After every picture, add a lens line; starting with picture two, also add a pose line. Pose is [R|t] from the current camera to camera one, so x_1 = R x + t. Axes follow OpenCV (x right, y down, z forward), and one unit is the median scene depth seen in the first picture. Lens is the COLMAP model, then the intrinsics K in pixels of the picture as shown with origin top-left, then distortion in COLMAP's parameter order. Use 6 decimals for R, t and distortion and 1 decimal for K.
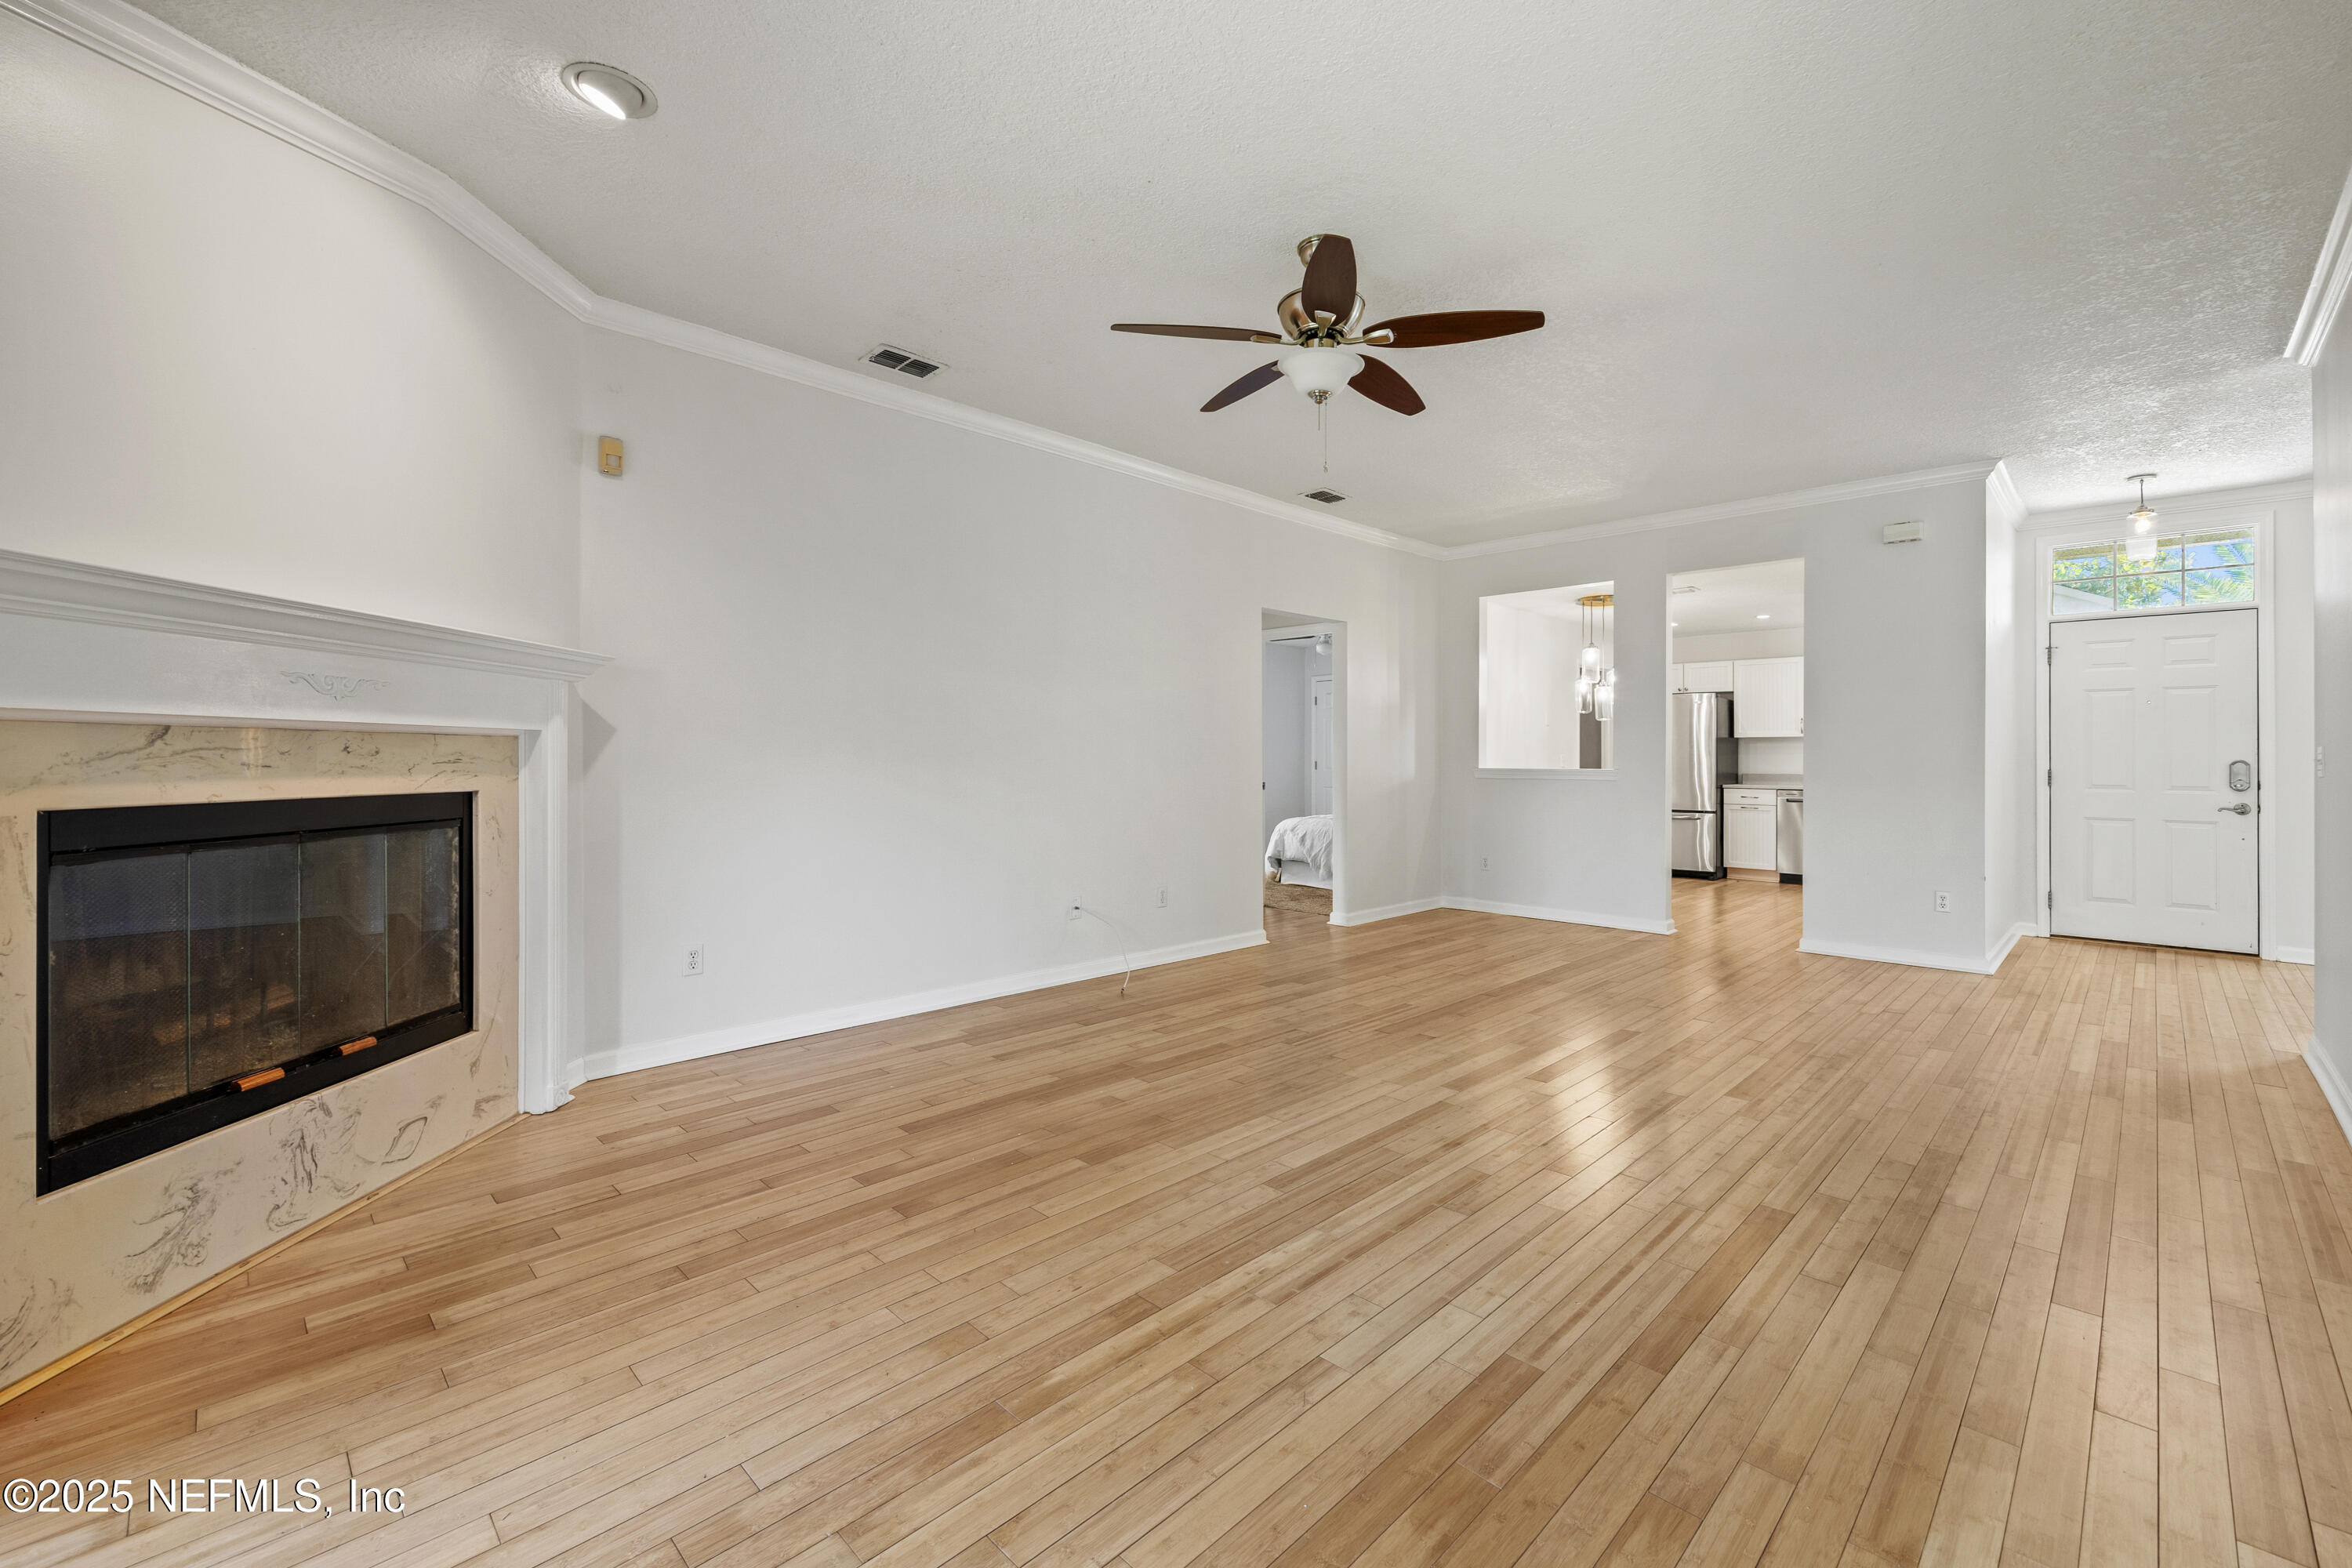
lens RADIAL K [[966.3, 0, 1194.1], [0, 966.3, 765.0], [0, 0, 1]] dist [-0.002587, 0.000322]
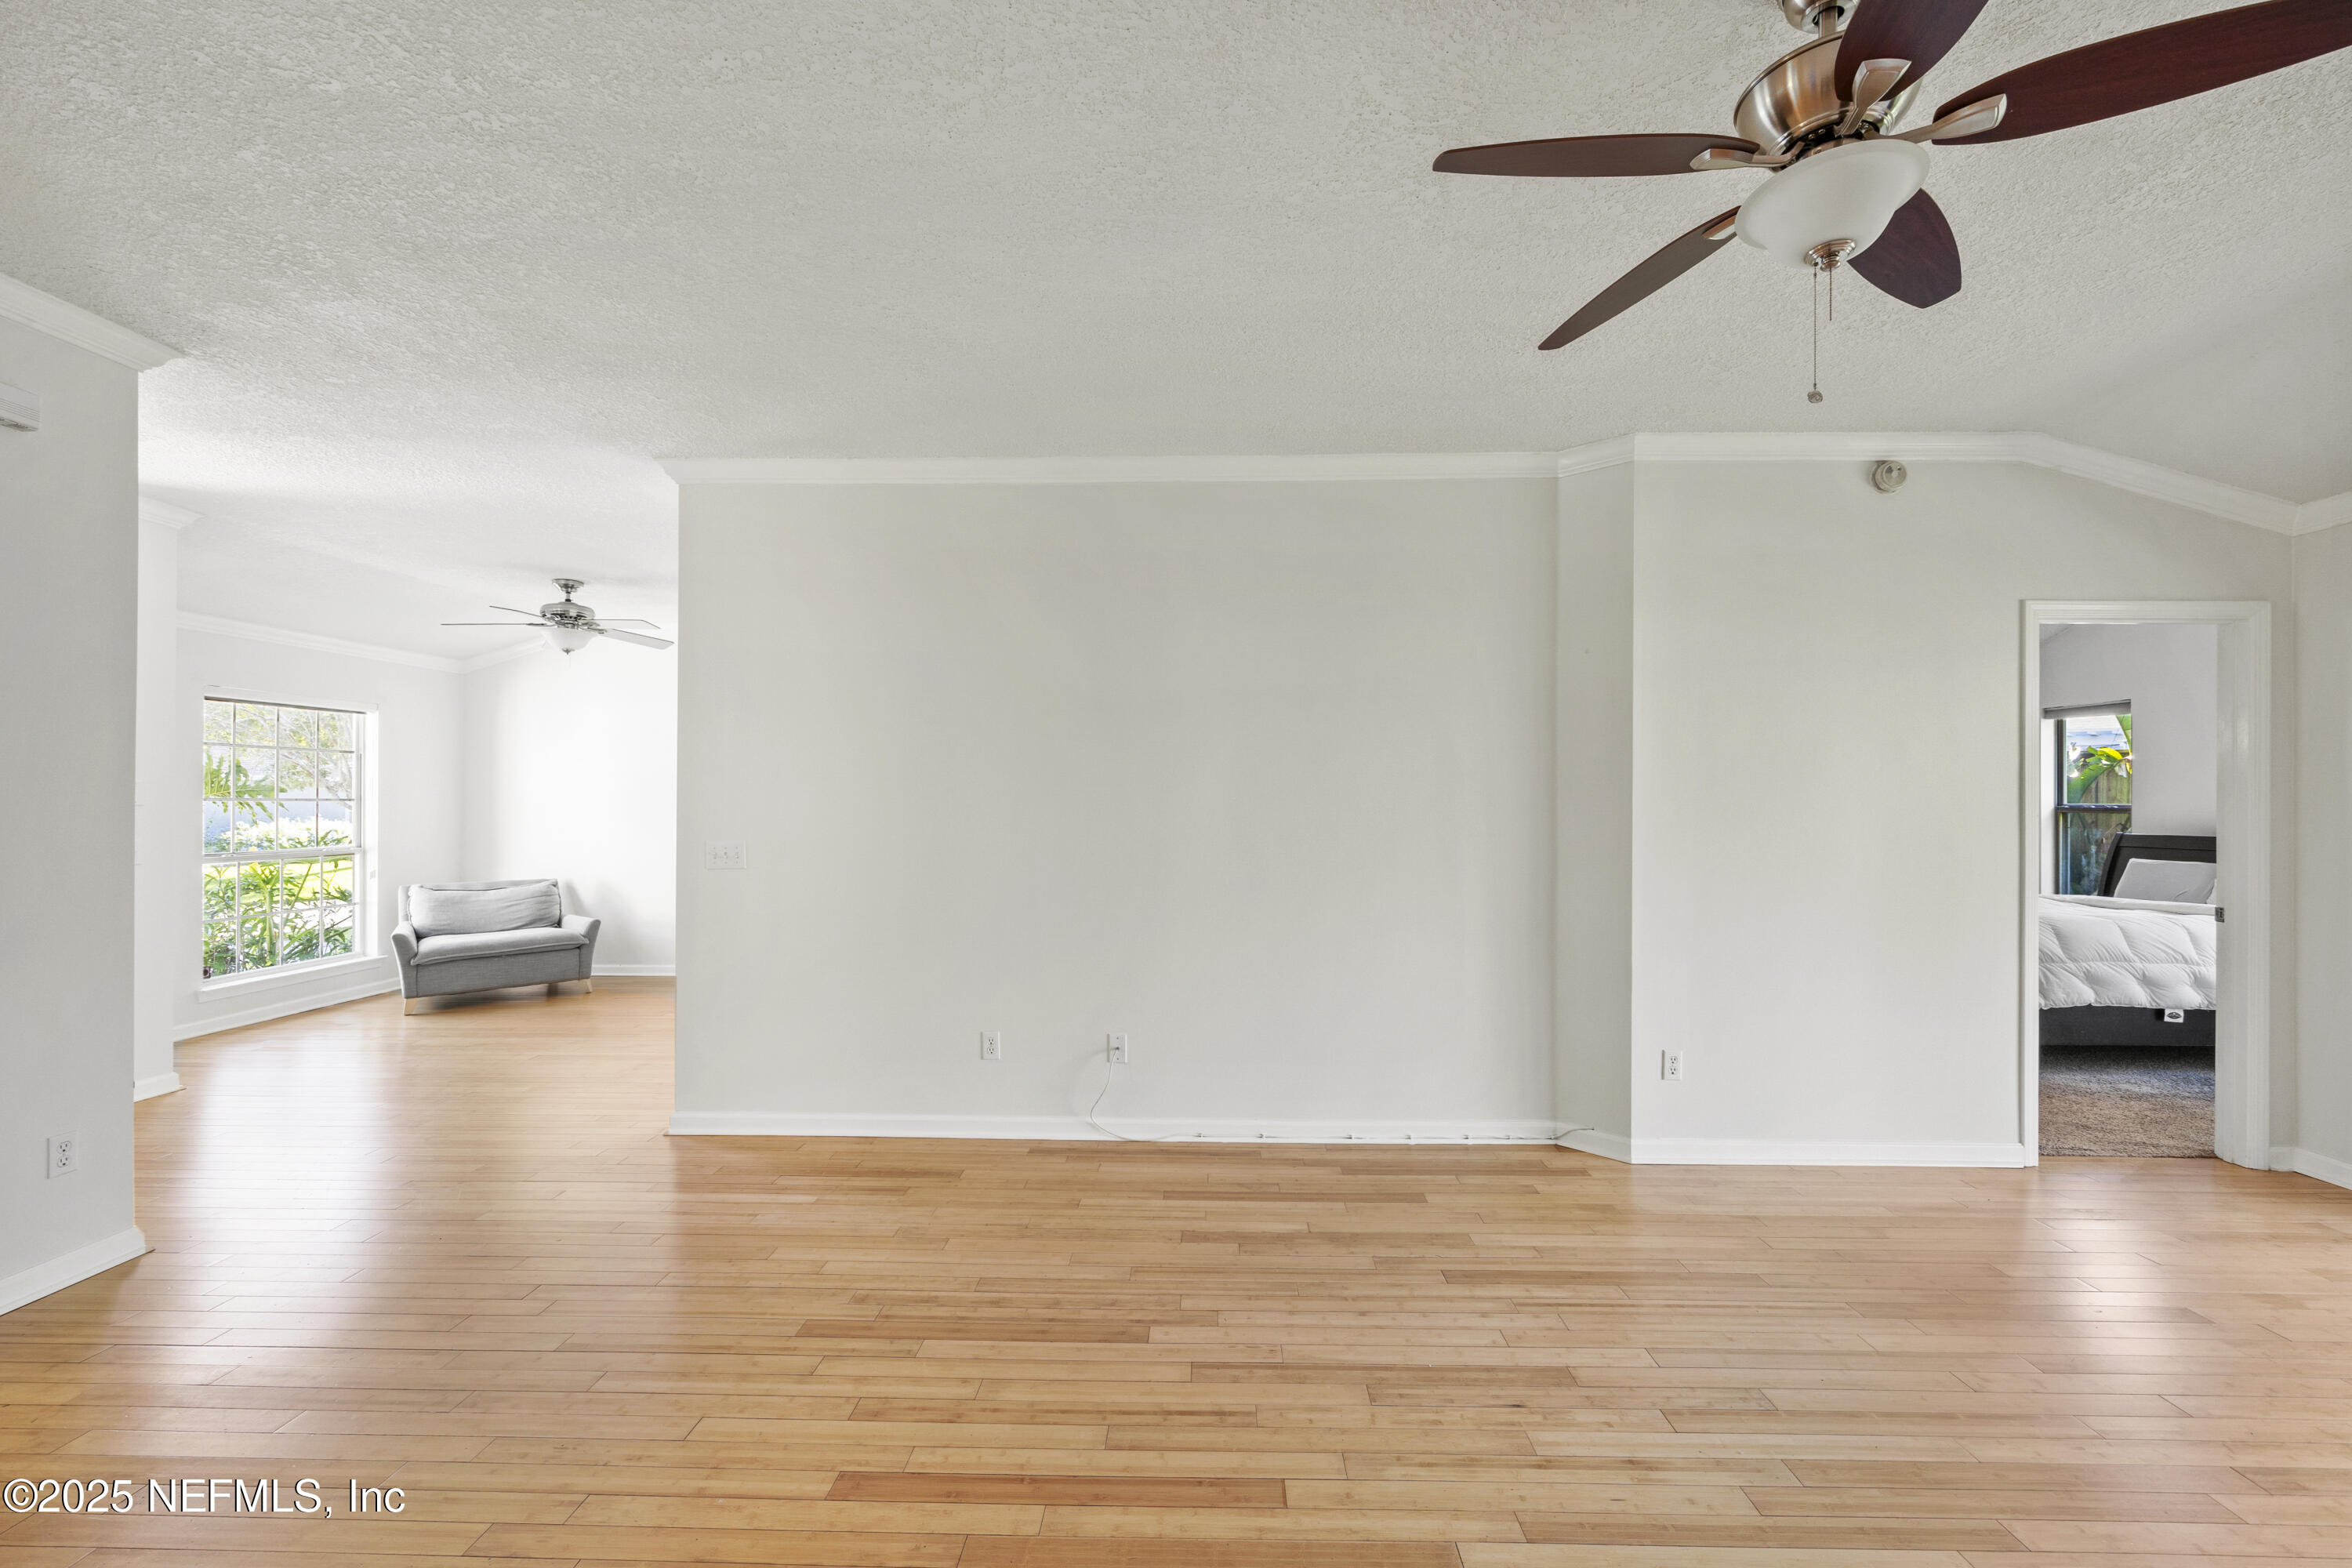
lens RADIAL K [[966.3, 0, 1189.7], [0, 966.3, 795.9], [0, 0, 1]] dist [-0.002587, 0.000322]
pose [[-0.684607, 0.000726, 0.728912, -0.017335], [-0.001780, 0.999995, -0.002667, -0.090392], [-0.728911, -0.003123, -0.684602, 1.756740]]
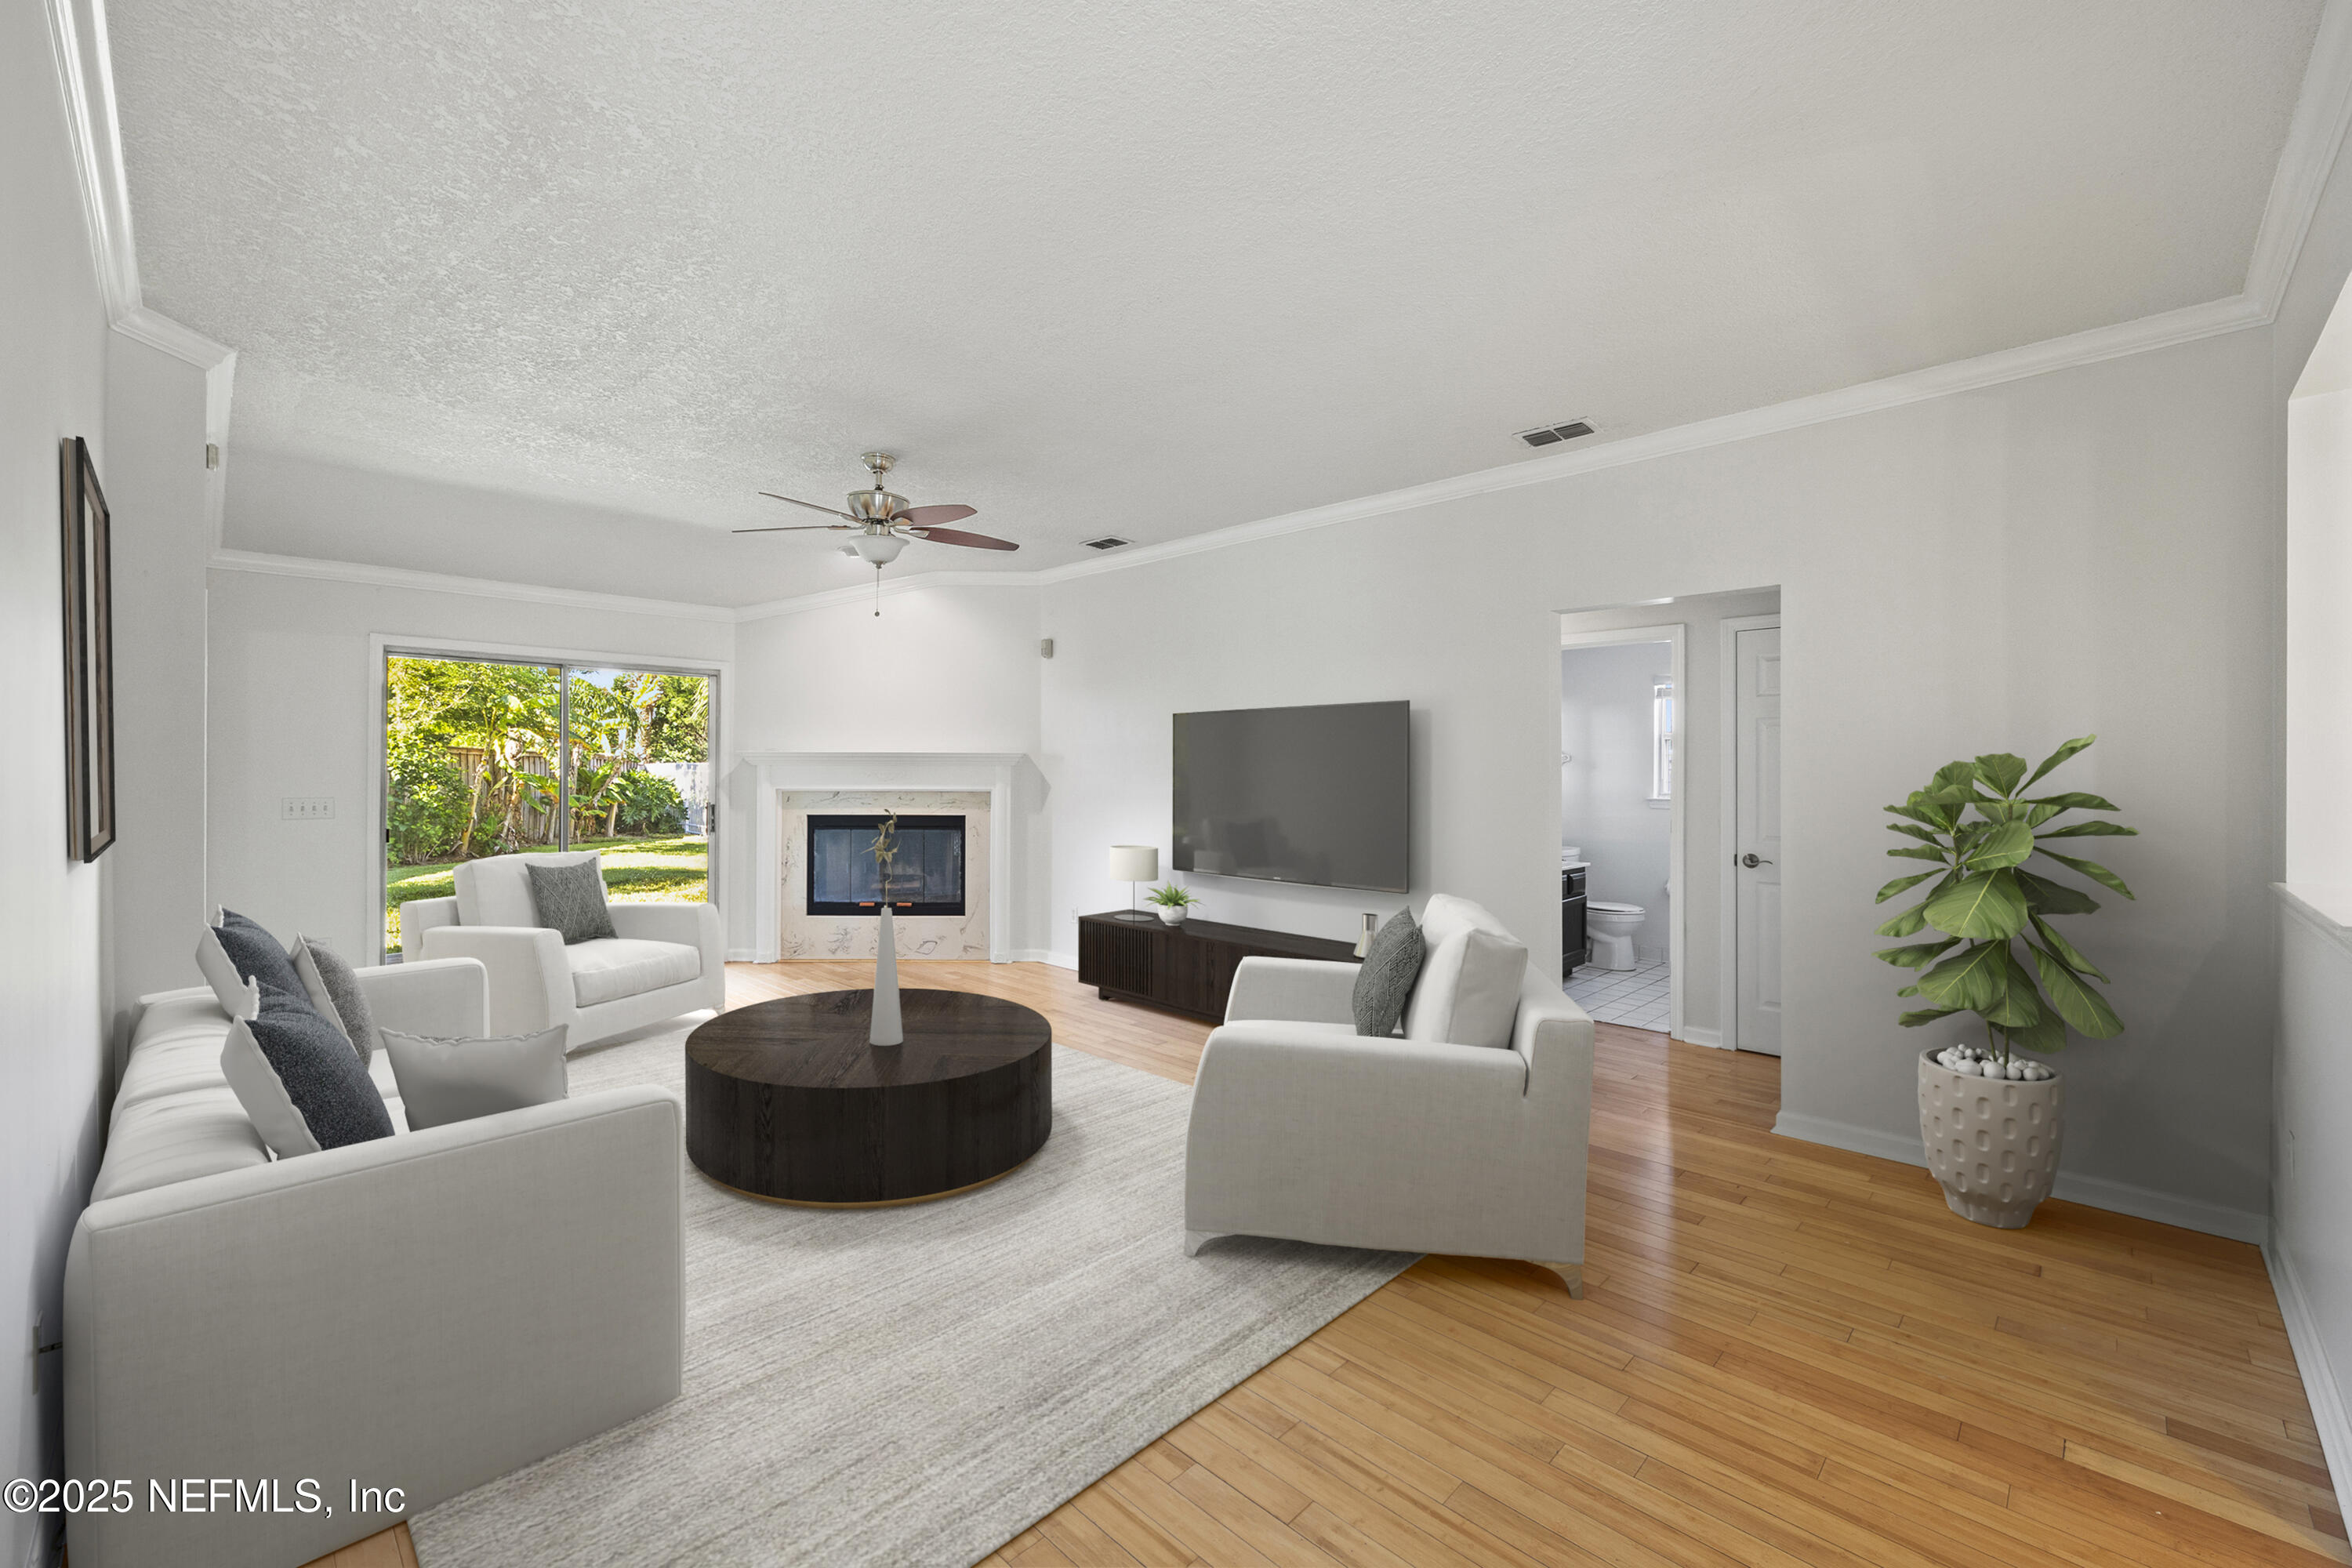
lens RADIAL K [[966.3, 0, 1176.4], [0, 966.3, 774.5], [0, 0, 1]] dist [-0.002587, 0.000322]
pose [[0.004869, 0.002317, -0.999985, 1.692057], [-0.008073, 0.999965, 0.002278, -0.085908], [0.999956, 0.008062, 0.004888, 1.554032]]
